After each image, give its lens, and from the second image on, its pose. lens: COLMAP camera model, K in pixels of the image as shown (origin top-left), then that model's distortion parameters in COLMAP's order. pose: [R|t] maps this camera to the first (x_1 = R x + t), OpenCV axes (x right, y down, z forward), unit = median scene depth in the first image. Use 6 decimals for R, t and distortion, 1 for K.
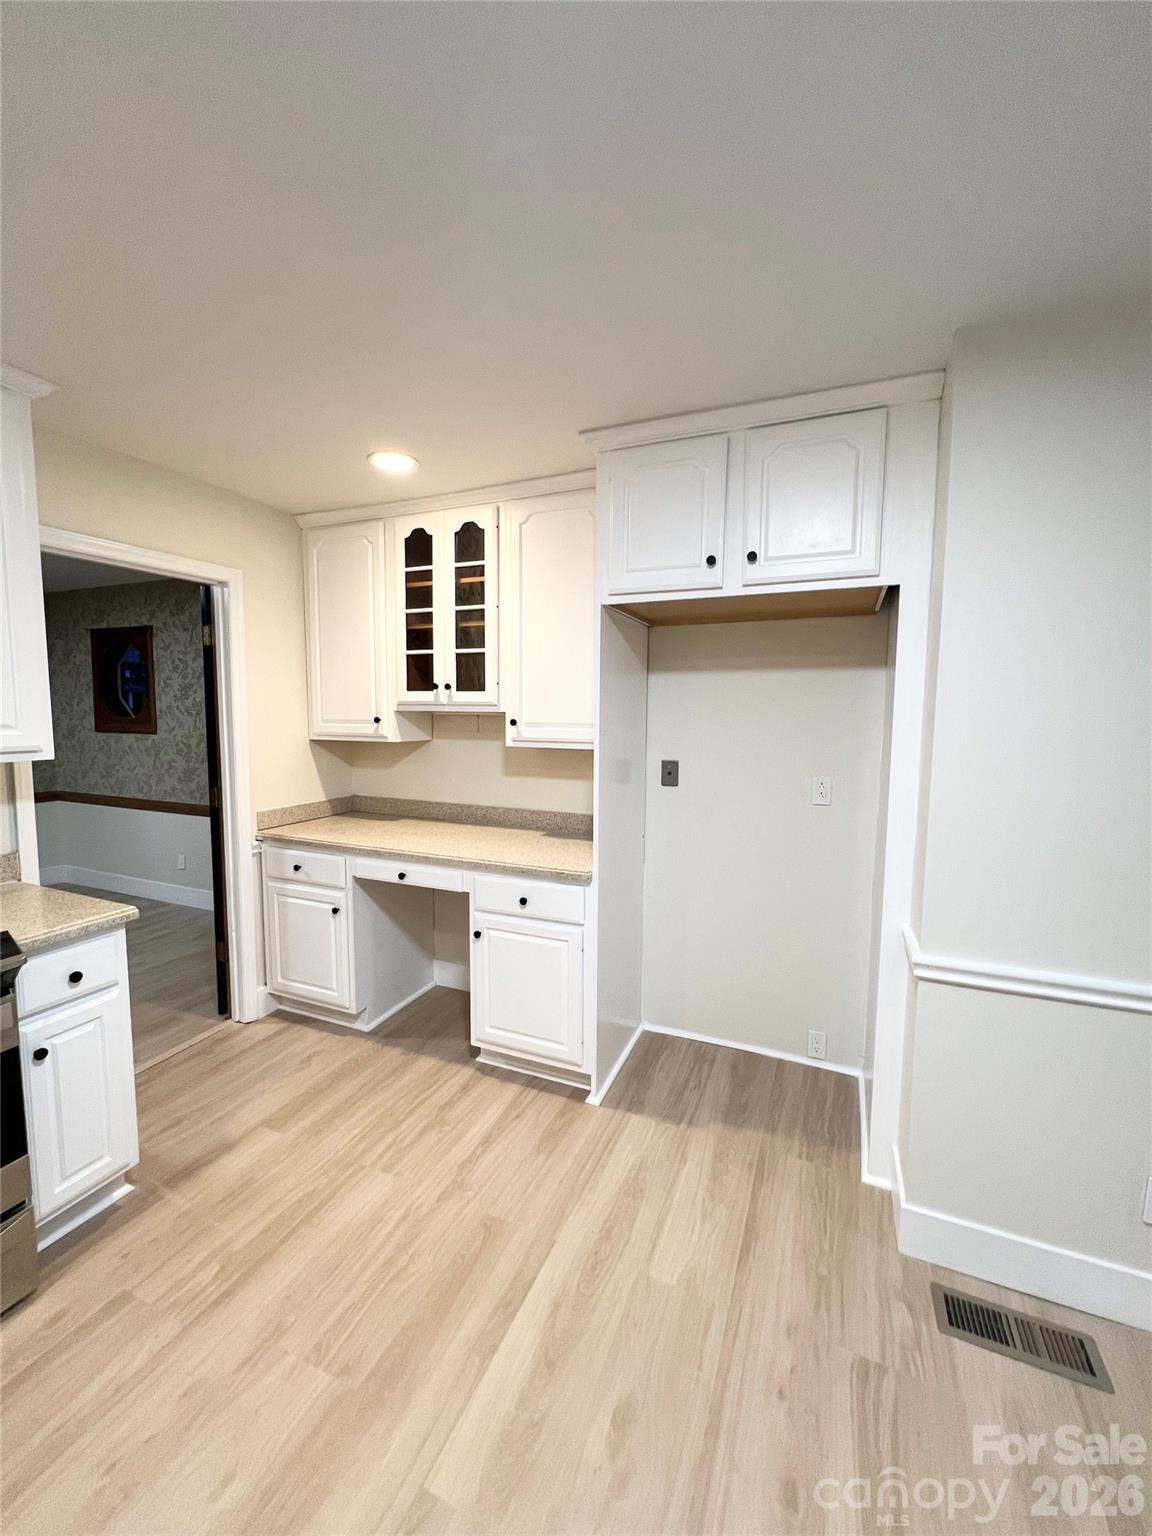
lens RADIAL K [[620.0, 0, 575.2], [0, 620.0, 767.2], [0, 0, 1]] dist [-0.000771, 0.000689]
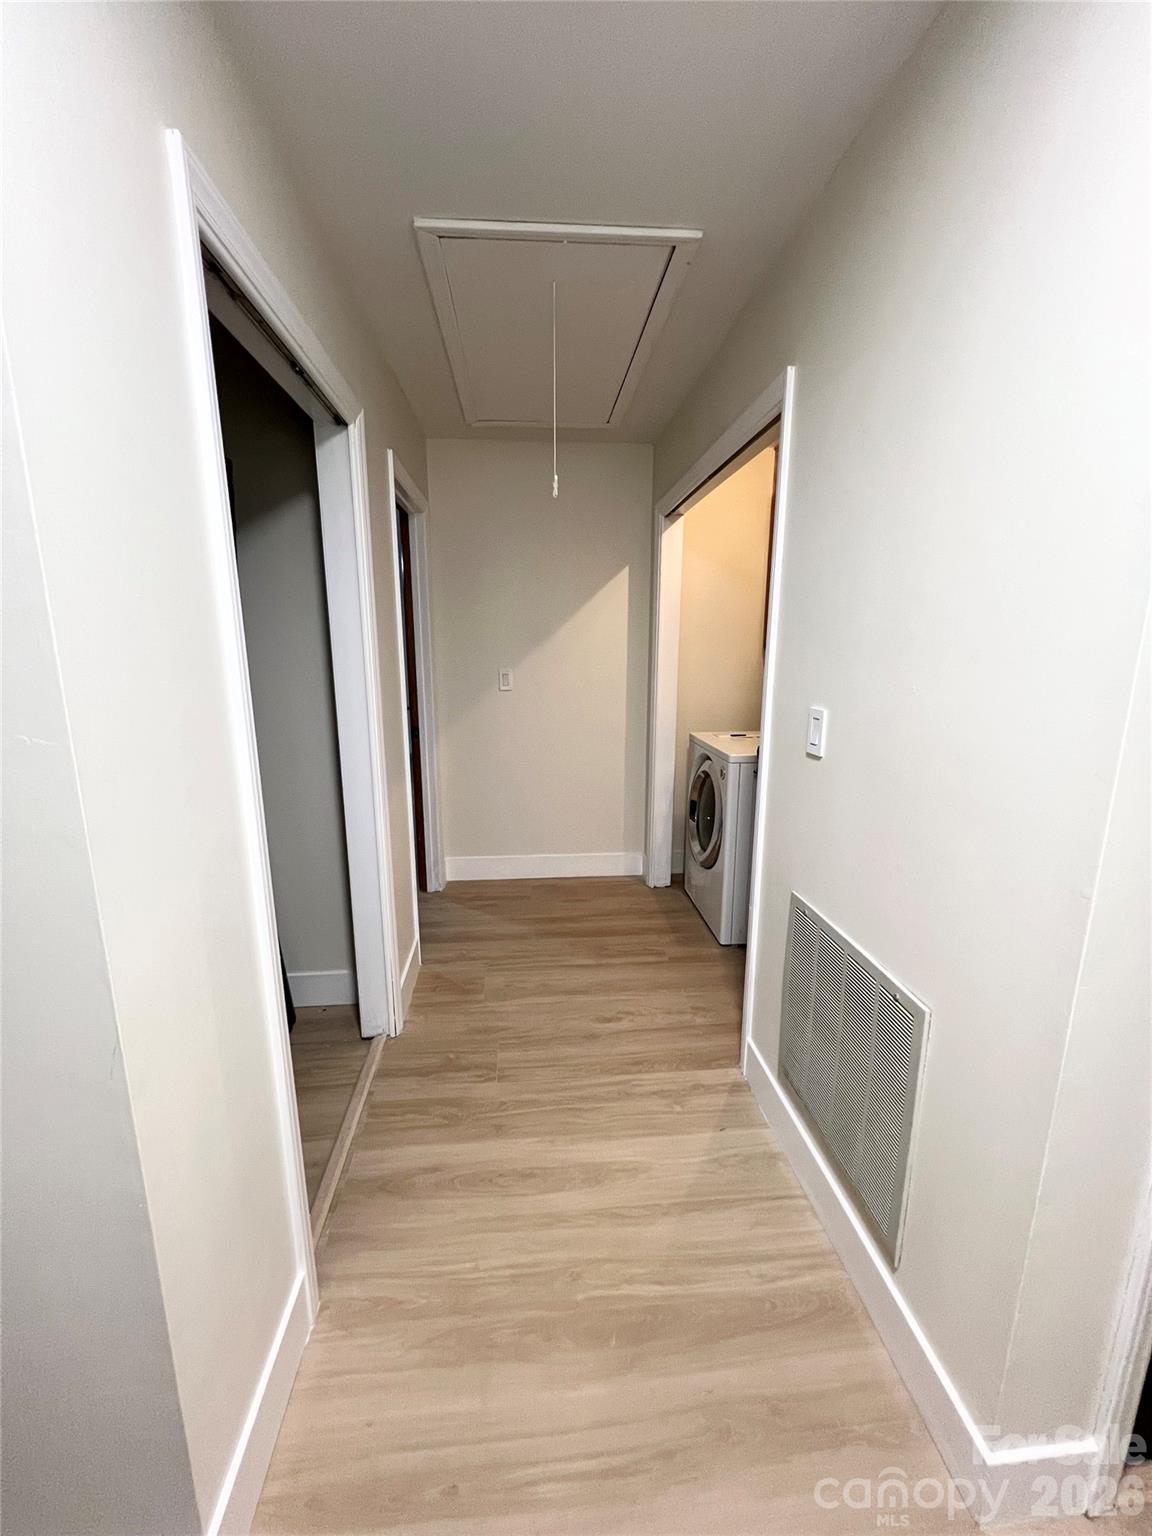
lens RADIAL K [[612.5, 0, 576.2], [0, 612.5, 771.5], [0, 0, 1]] dist [-0.001425, 0.001119]
pose [[0.468276, 0.209577, -0.858368, 0.457393], [-0.069718, 0.977198, 0.200556, -0.028944], [0.880828, -0.034072, 0.472210, 0.384472]]
